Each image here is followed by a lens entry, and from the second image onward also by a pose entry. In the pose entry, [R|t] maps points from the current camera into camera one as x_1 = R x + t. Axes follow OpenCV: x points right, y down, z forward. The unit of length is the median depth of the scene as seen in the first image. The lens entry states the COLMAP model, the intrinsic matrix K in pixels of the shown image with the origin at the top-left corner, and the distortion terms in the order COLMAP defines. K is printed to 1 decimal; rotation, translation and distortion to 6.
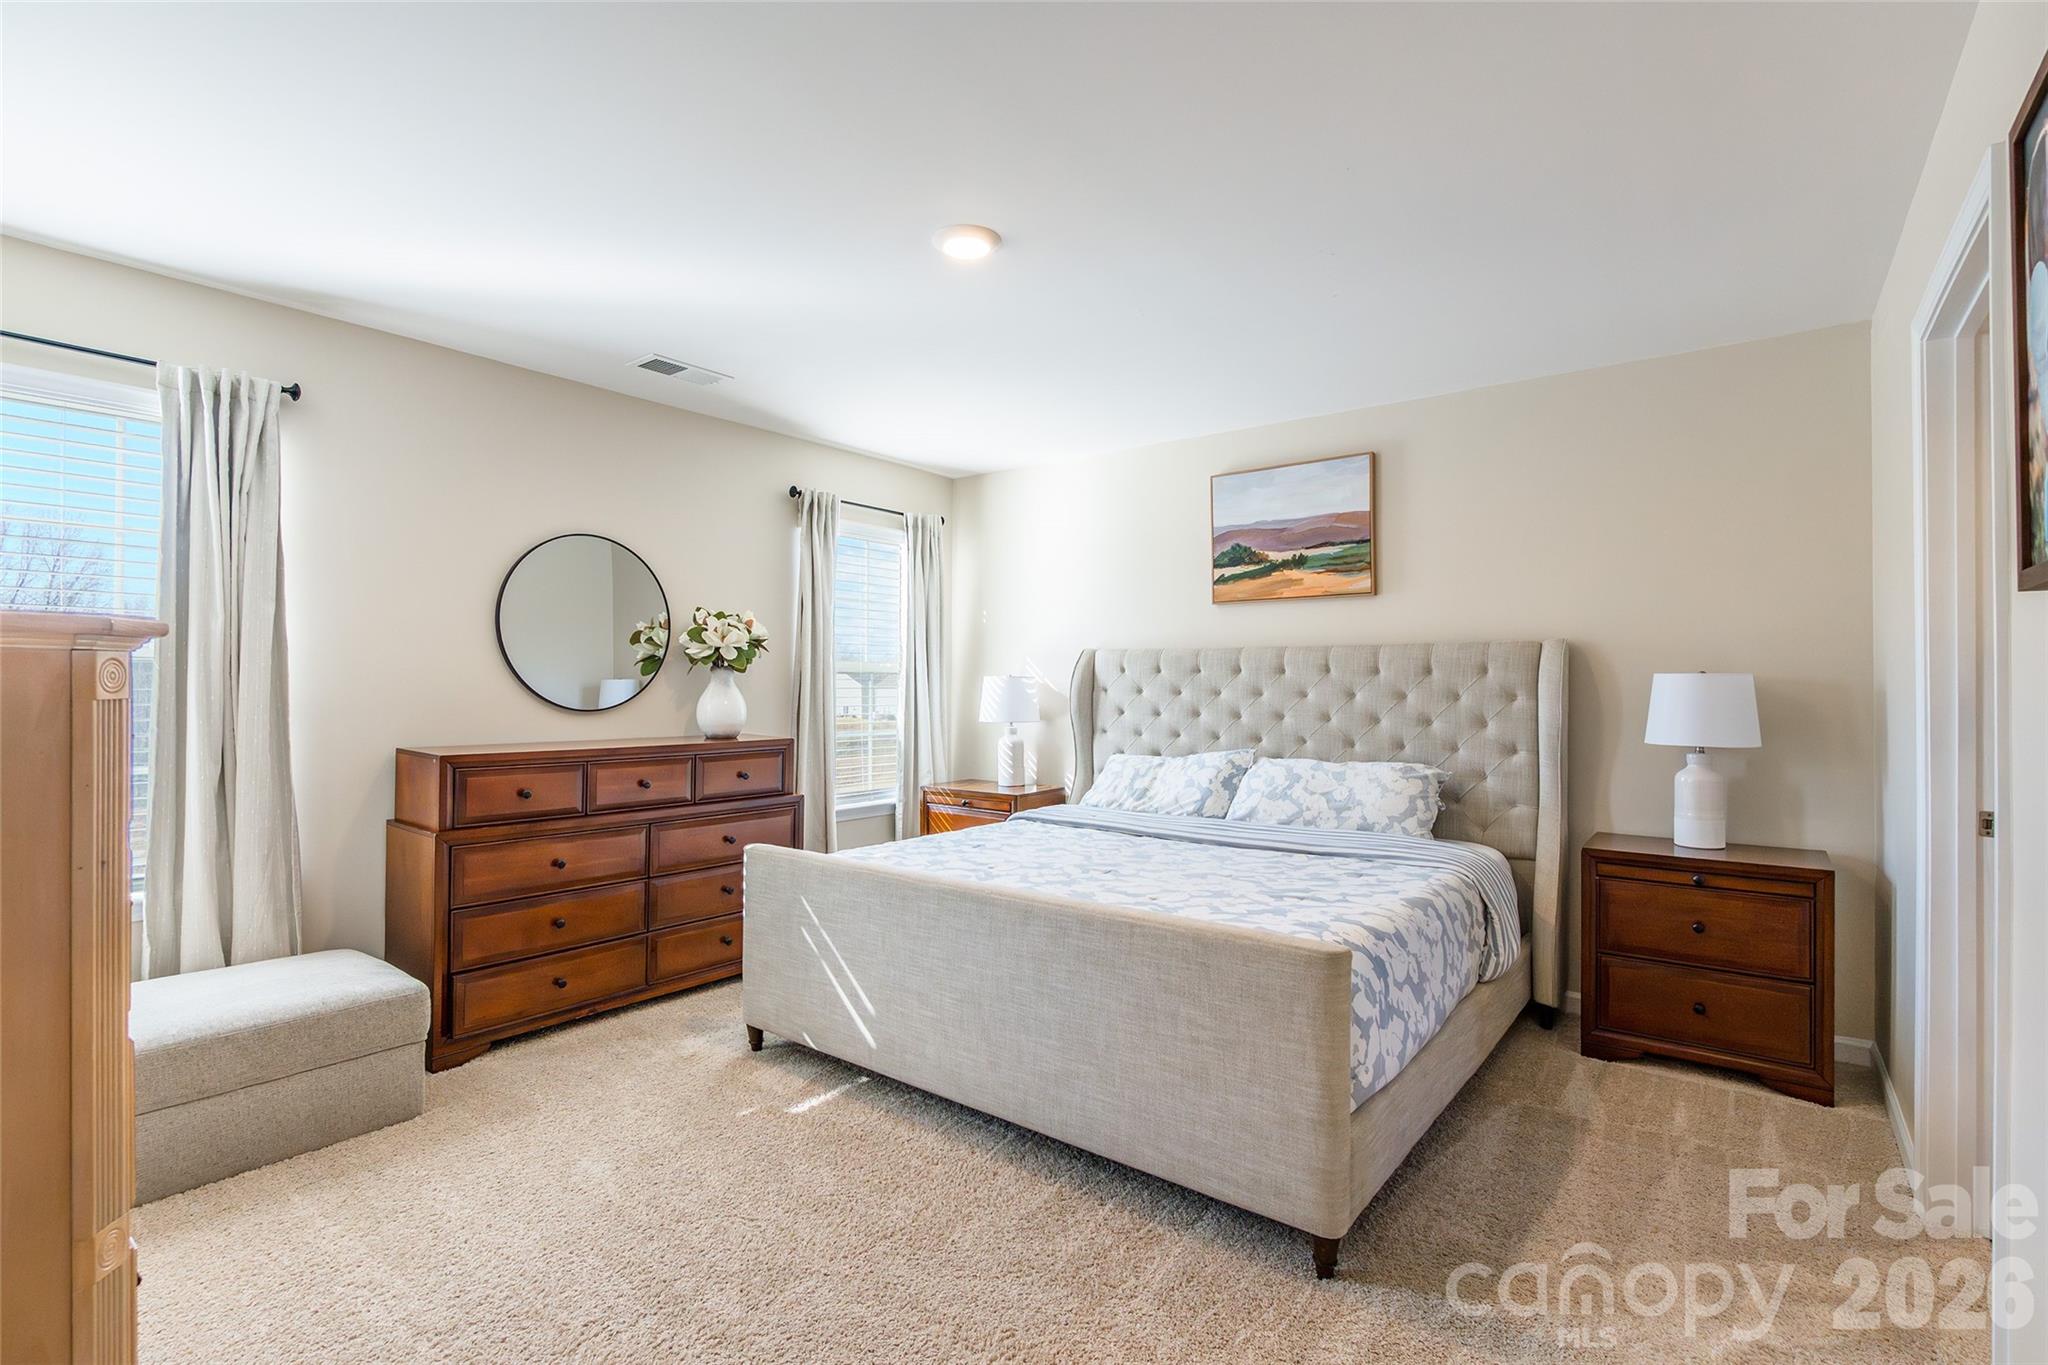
lens RADIAL K [[944.8, 0, 1032.5], [0, 944.8, 682.9], [0, 0, 1]] dist [-0.012484, 0.001619]
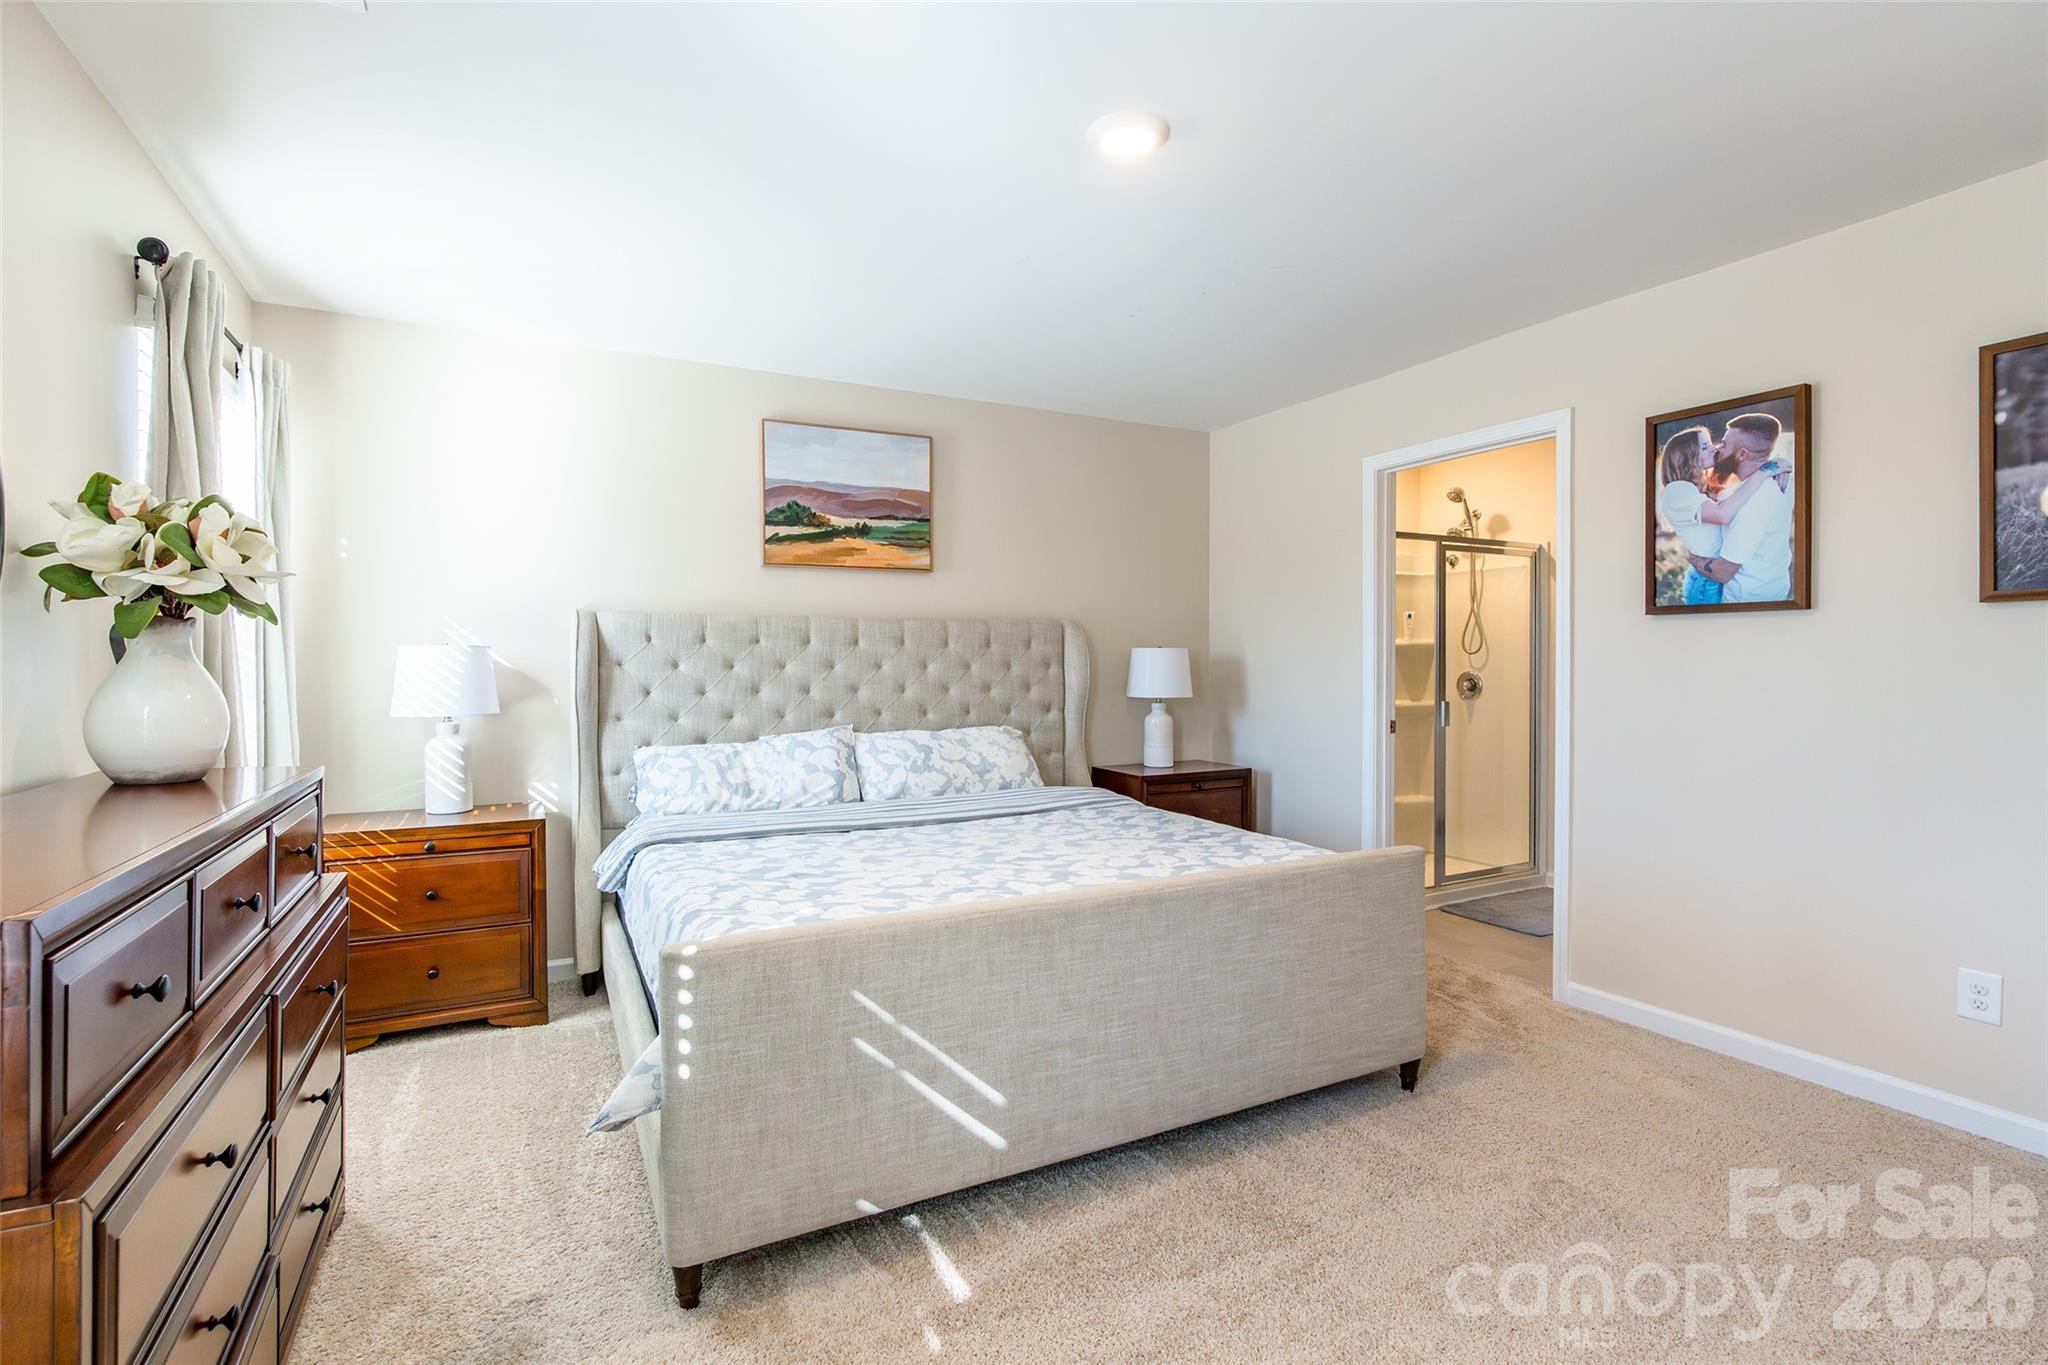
lens RADIAL K [[944.8, 0, 1041.5], [0, 944.8, 651.0], [0, 0, 1]] dist [-0.012484, 0.001619]
pose [[0.415524, 0.001005, 0.909582, -0.555091], [-0.000306, 0.999999, -0.000965, -0.002898], [-0.909582, 0.000123, 0.415524, 0.441833]]
